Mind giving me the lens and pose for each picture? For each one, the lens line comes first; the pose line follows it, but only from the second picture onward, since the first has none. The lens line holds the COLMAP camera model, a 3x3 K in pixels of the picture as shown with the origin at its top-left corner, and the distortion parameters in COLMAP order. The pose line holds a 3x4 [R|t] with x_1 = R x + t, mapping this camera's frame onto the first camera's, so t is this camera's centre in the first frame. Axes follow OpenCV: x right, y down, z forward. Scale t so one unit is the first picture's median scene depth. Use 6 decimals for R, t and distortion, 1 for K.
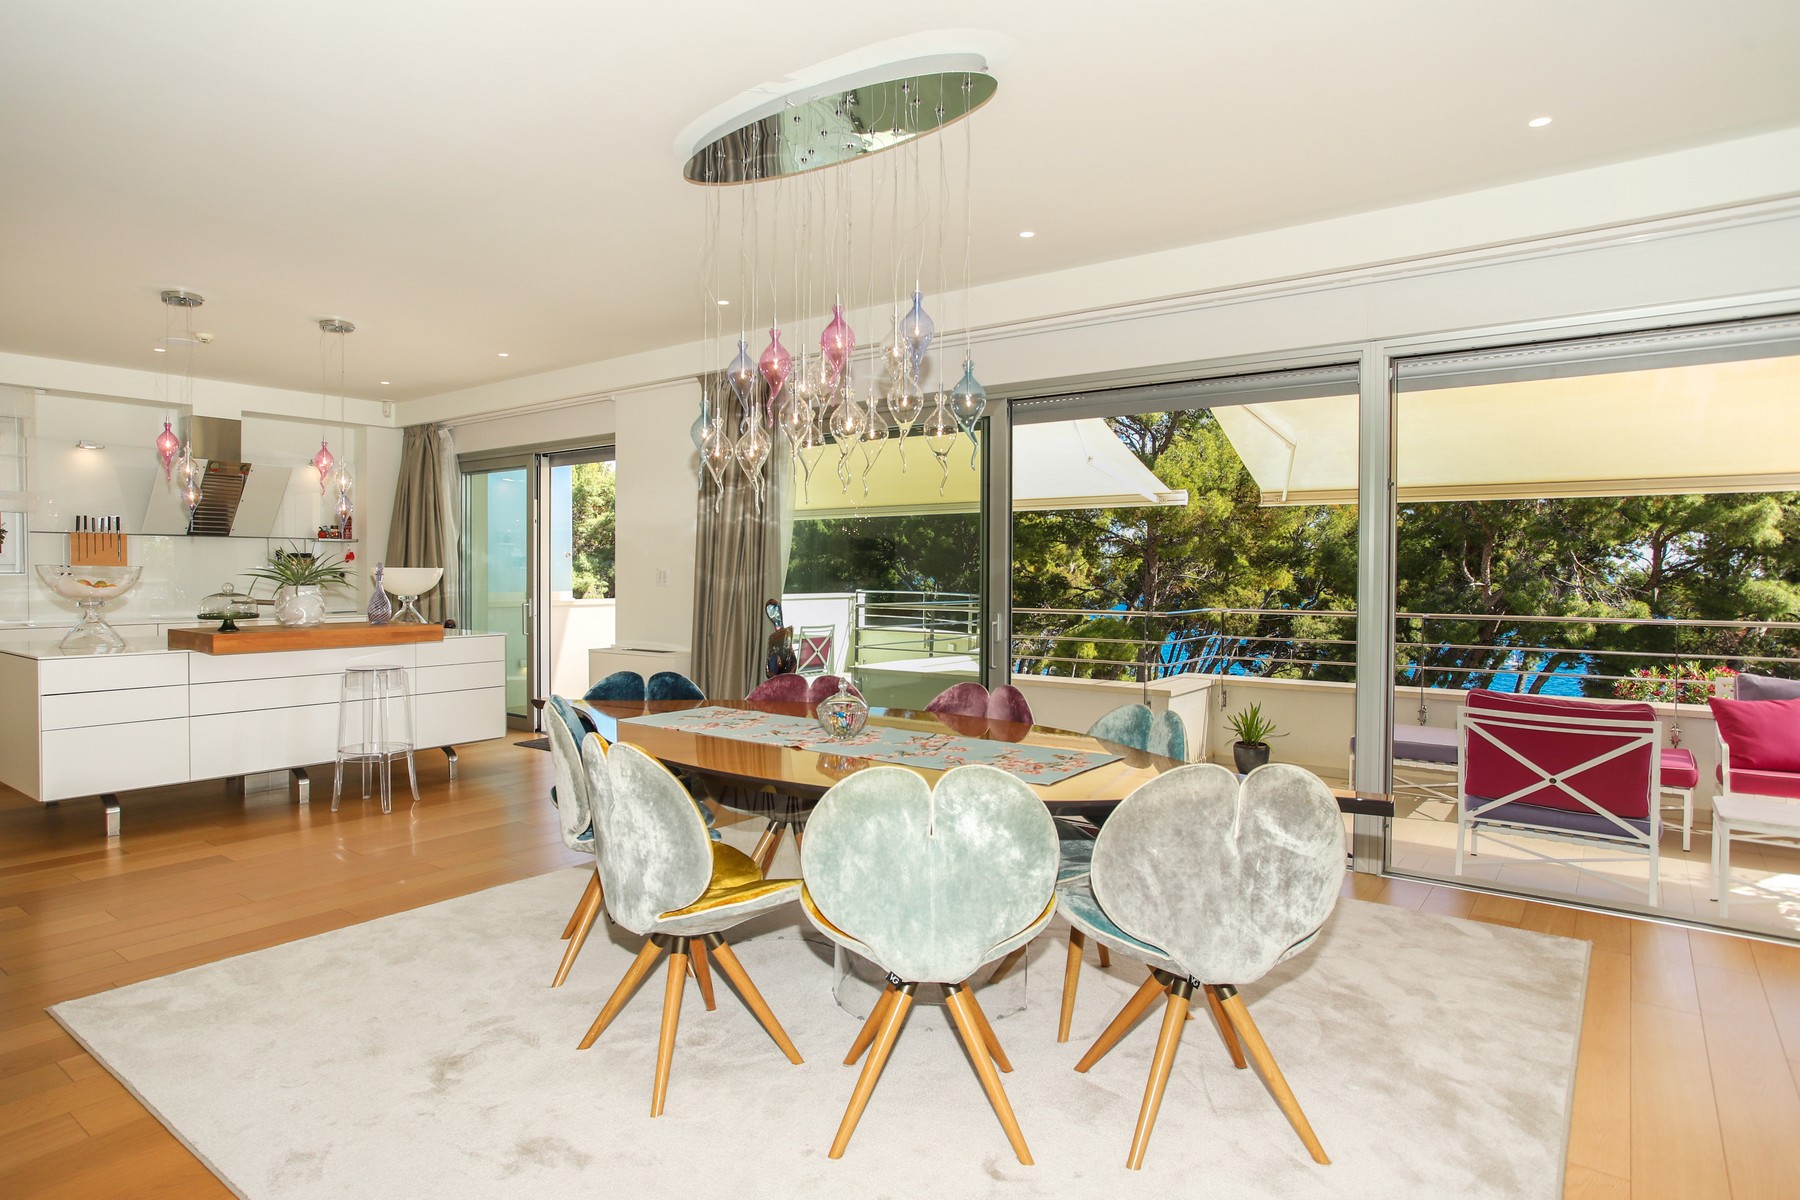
lens RADIAL K [[995.7, 0, 860.7], [0, 995.7, 598.5], [0, 0, 1]] dist [-0.001932, -0.000352]
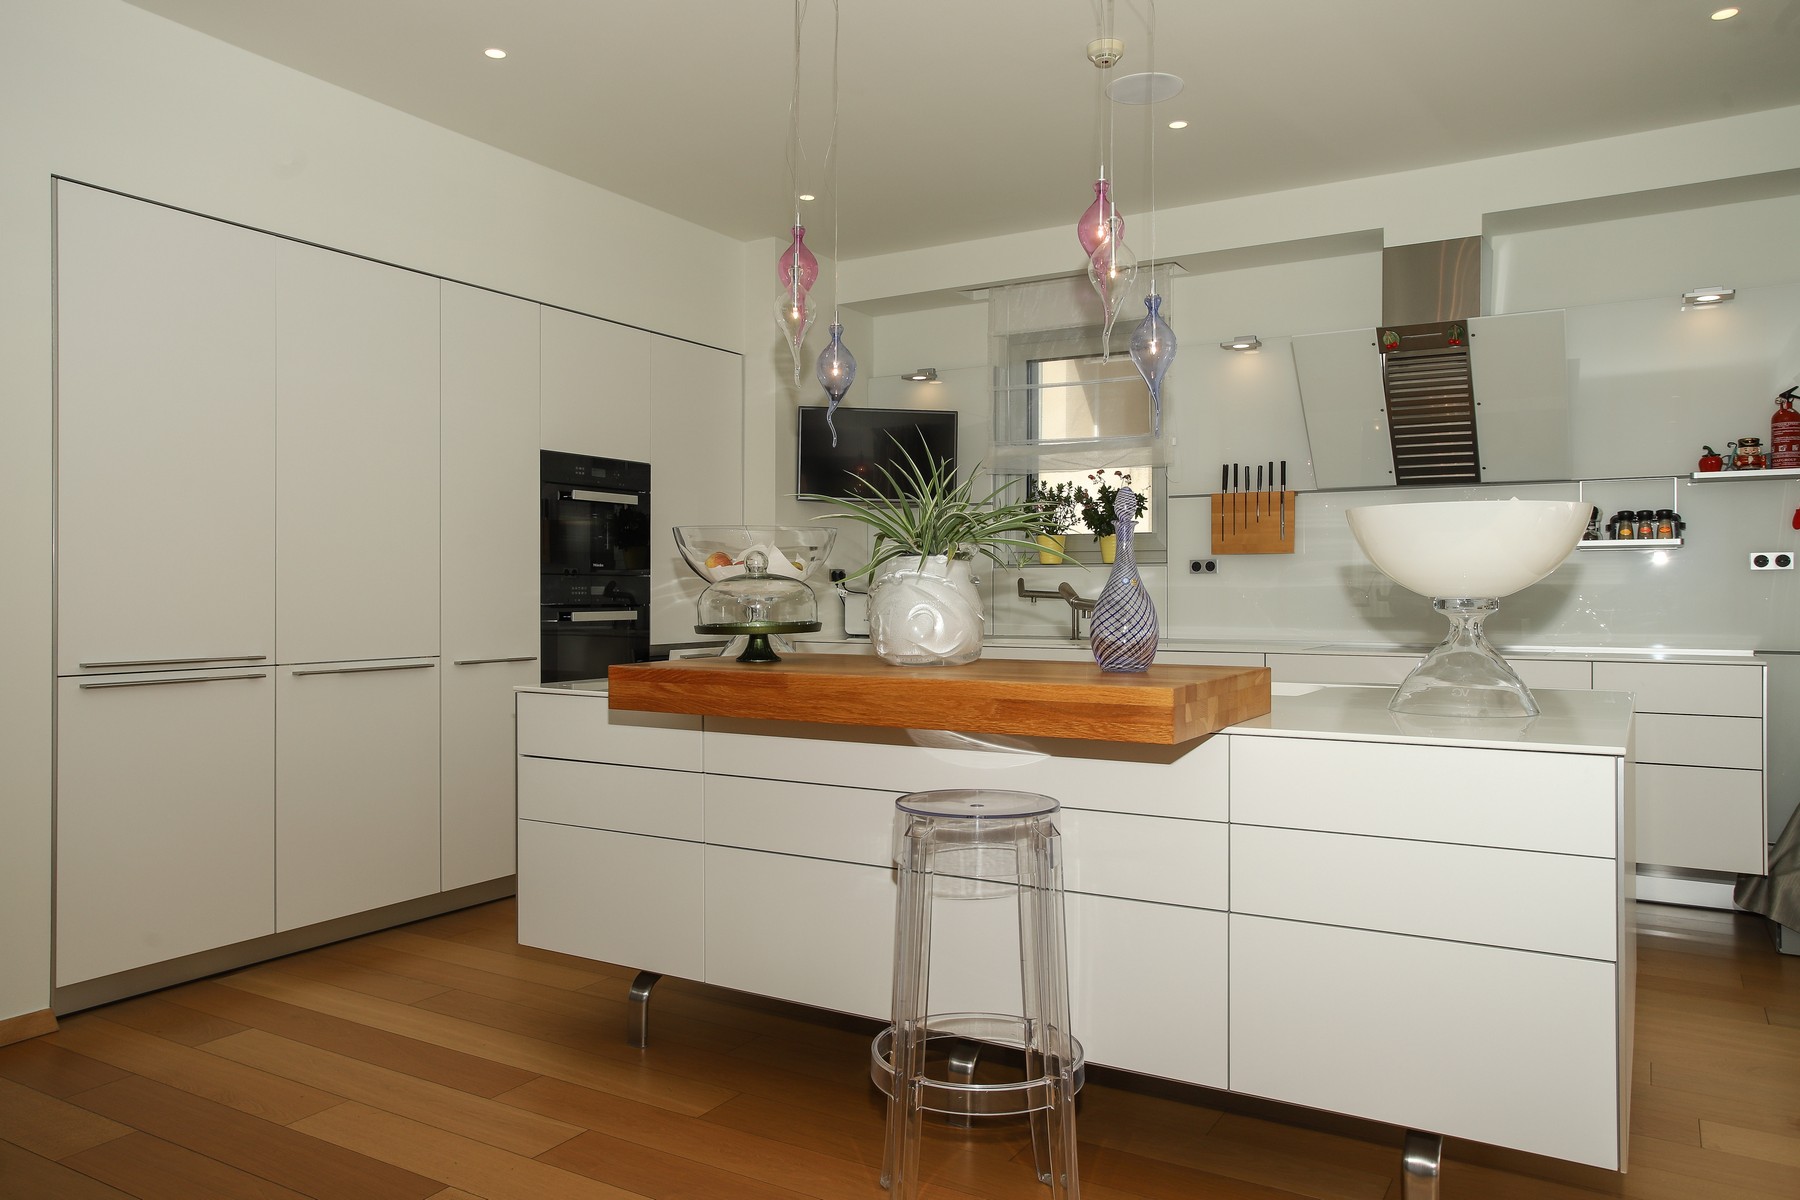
lens RADIAL K [[1257.8, 0, 900.0], [0, 1257.8, 600.0], [0, 0, 1]] dist [0.000475, 0.000234]
pose [[0.124933, -0.000363, -0.992165, -0.057144], [-0.024021, 0.999706, -0.003390, 0.004602], [0.991874, 0.024256, 0.124888, 0.651014]]
